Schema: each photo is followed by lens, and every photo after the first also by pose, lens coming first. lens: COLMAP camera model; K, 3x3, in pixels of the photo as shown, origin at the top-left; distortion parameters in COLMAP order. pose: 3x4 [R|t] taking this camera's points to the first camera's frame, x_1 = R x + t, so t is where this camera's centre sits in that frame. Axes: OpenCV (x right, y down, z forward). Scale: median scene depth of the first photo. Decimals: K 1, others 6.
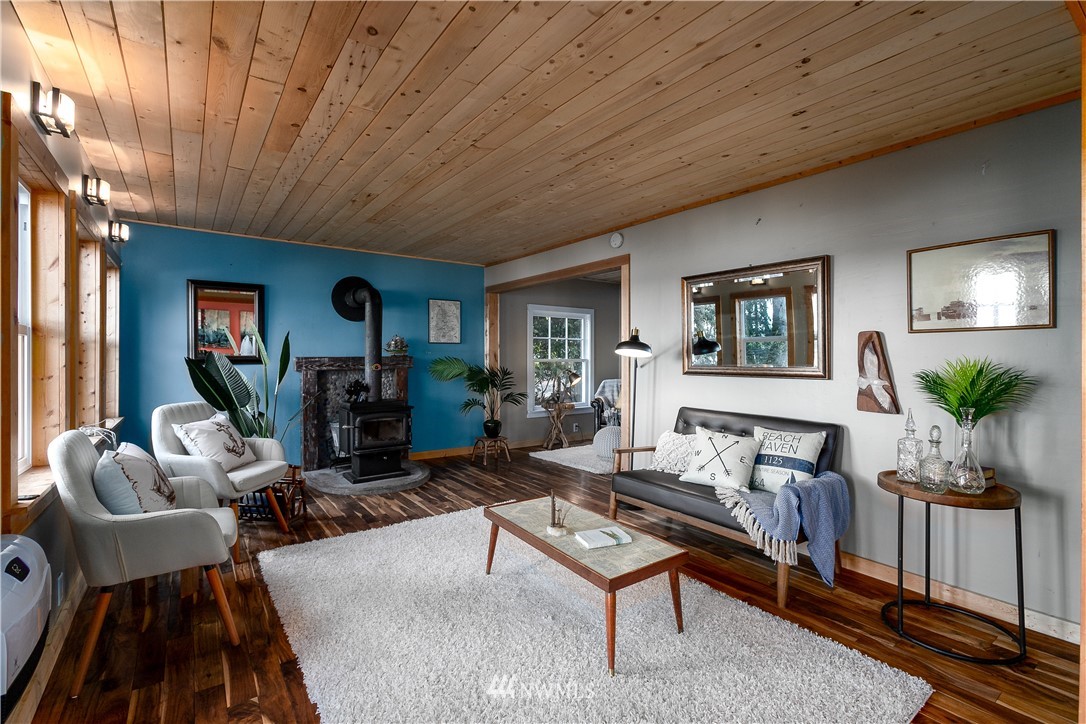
lens RADIAL K [[487.8, 0, 541.0], [0, 487.8, 358.4], [0, 0, 1]] dist [-0.006030, 0.000782]
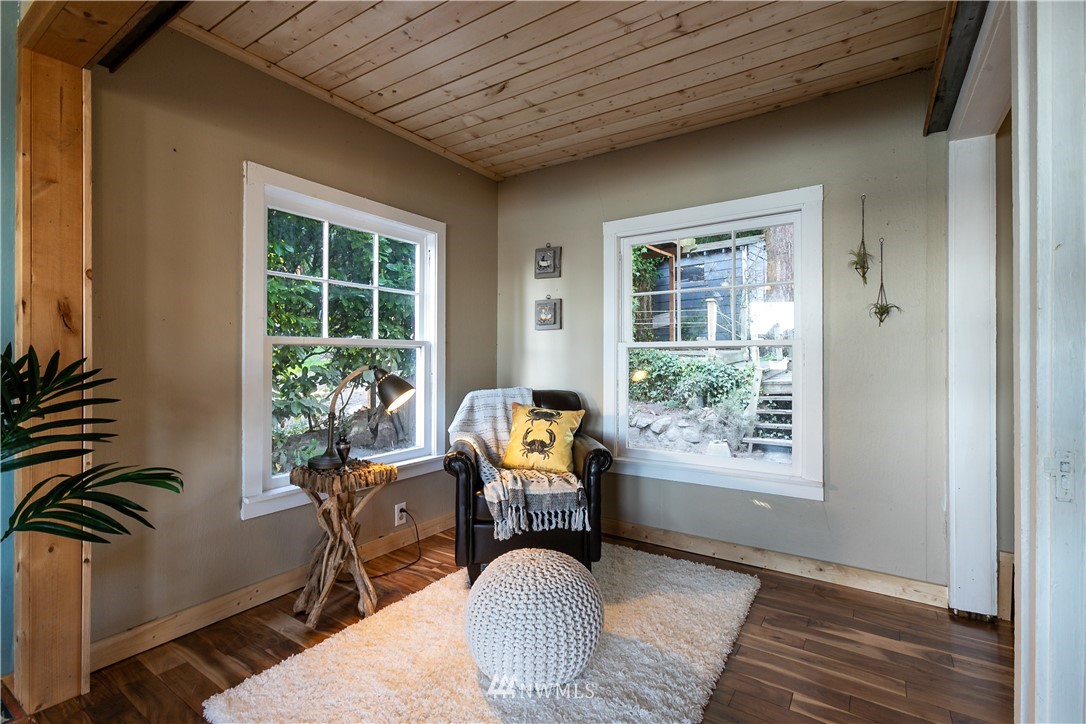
lens RADIAL K [[487.8, 0, 542.4], [0, 487.8, 359.0], [0, 0, 1]] dist [-0.006030, 0.000782]
pose [[0.939403, 0.001099, 0.342814, 0.044996], [-0.001182, 0.999999, 0.000035, 0.016436], [-0.342814, -0.000438, 0.939403, 0.603547]]
